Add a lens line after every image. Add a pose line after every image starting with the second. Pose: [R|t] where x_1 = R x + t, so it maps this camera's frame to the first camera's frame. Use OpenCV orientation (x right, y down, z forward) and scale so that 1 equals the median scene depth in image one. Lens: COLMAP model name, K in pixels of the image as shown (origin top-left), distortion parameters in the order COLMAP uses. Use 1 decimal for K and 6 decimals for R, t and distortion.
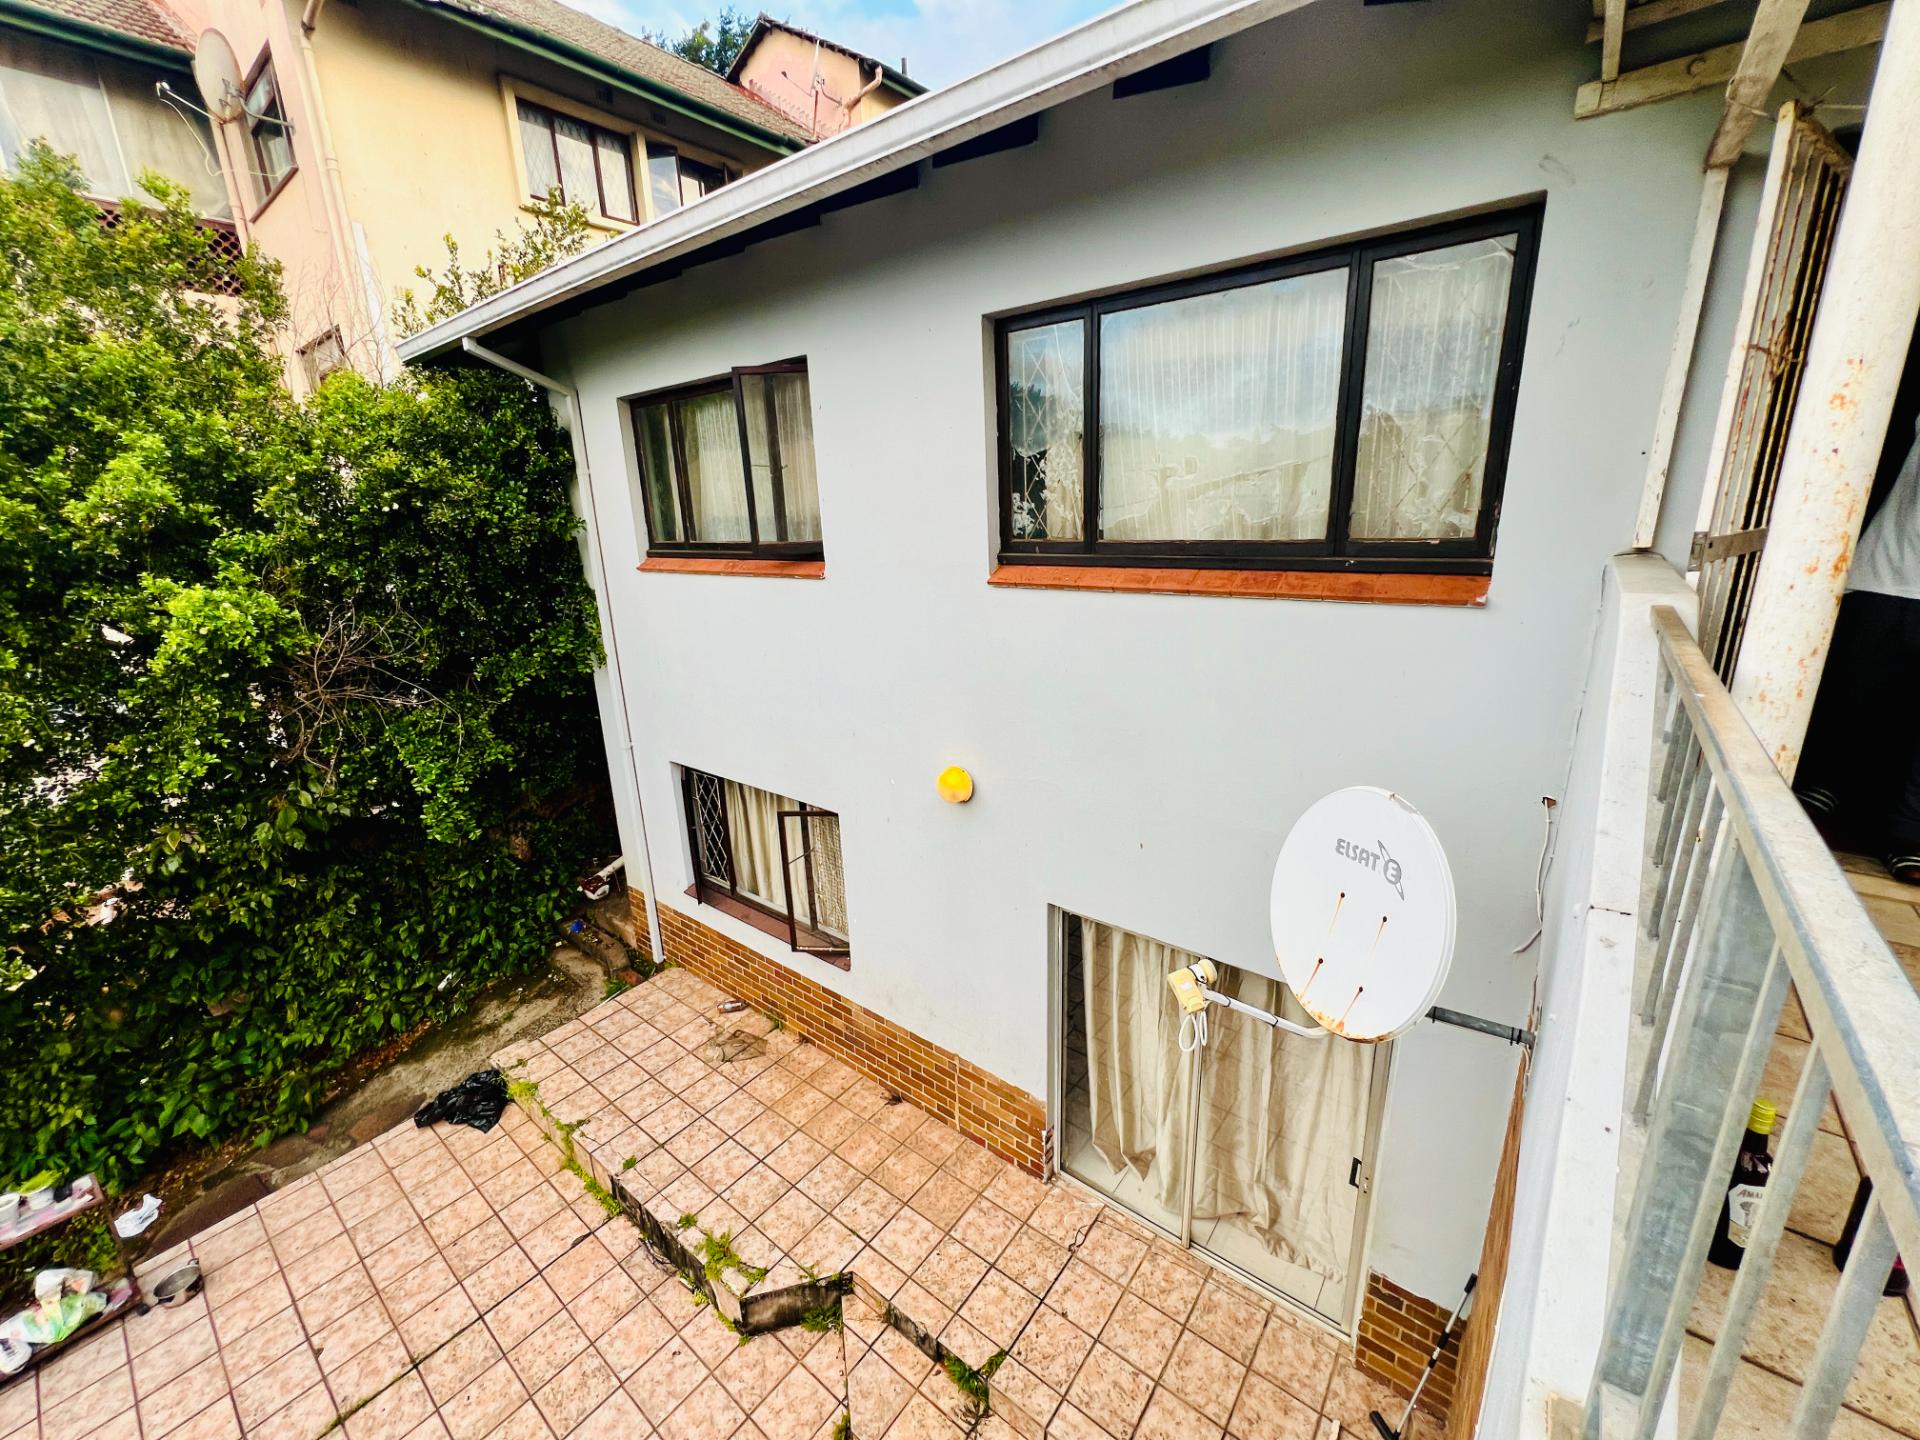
lens RADIAL K [[762.6, 0, 955.9], [0, 762.6, 712.1], [0, 0, 1]] dist [-0.003606, 0.000625]
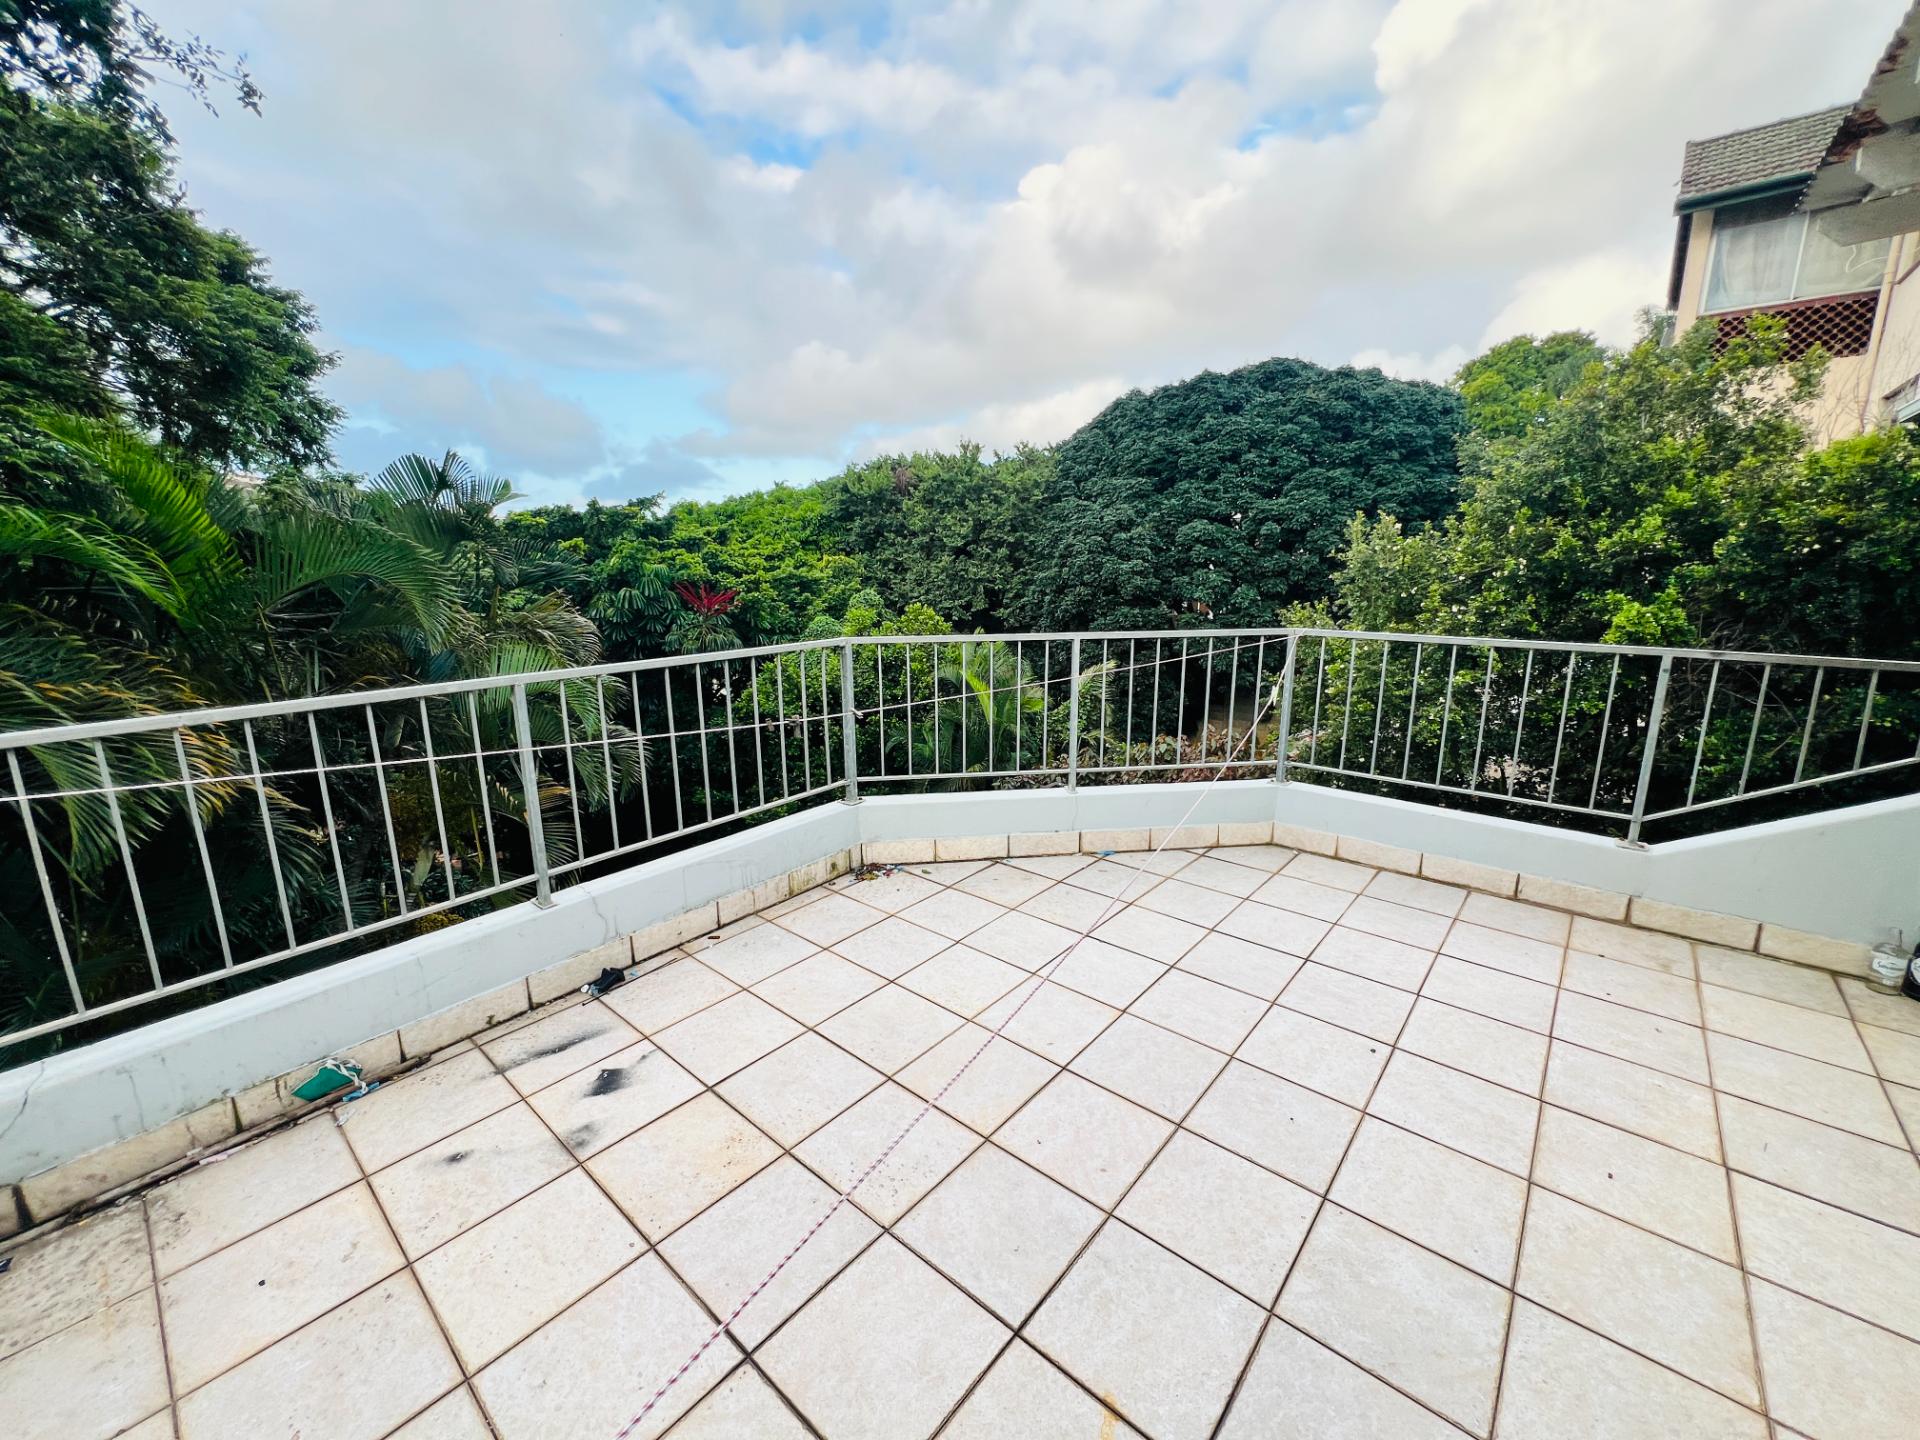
lens RADIAL K [[762.6, 0, 956.0], [0, 762.6, 728.1], [0, 0, 1]] dist [-0.003606, 0.000625]
pose [[-0.034075, 0.245492, -0.968800, 0.546111], [-0.254090, 0.935383, 0.245961, 0.056916], [0.966580, 0.254544, 0.030504, -0.295030]]
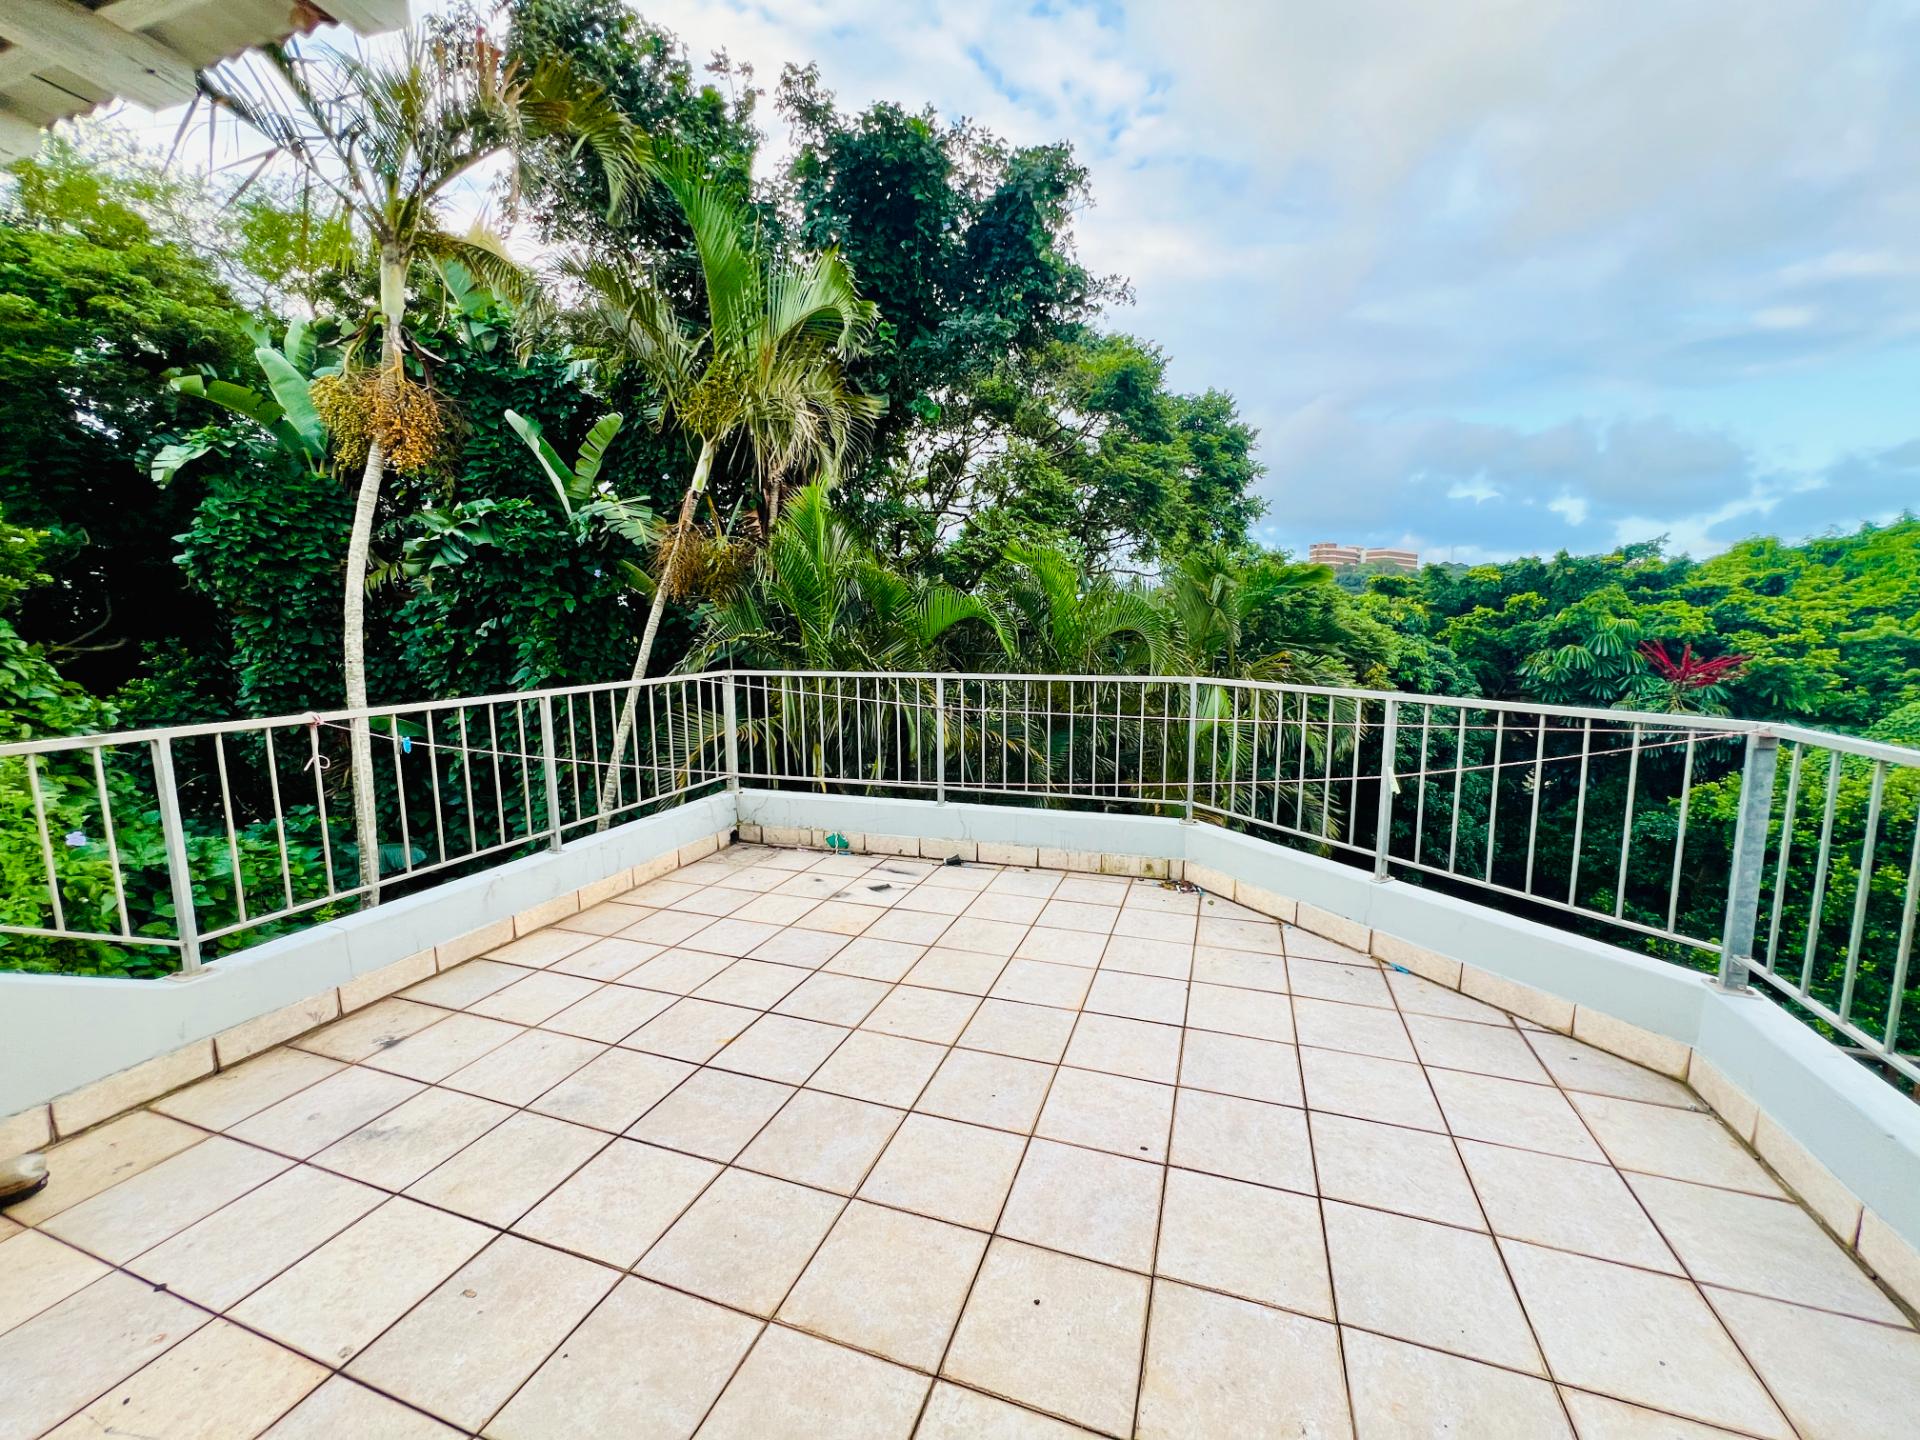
lens RADIAL K [[762.6, 0, 959.1], [0, 762.6, 714.6], [0, 0, 1]] dist [-0.003606, 0.000625]
pose [[-0.945815, 0.076122, -0.315656, 0.398687], [-0.048016, 0.928655, 0.367823, -0.040280], [0.321135, 0.363049, -0.874681, 0.109547]]
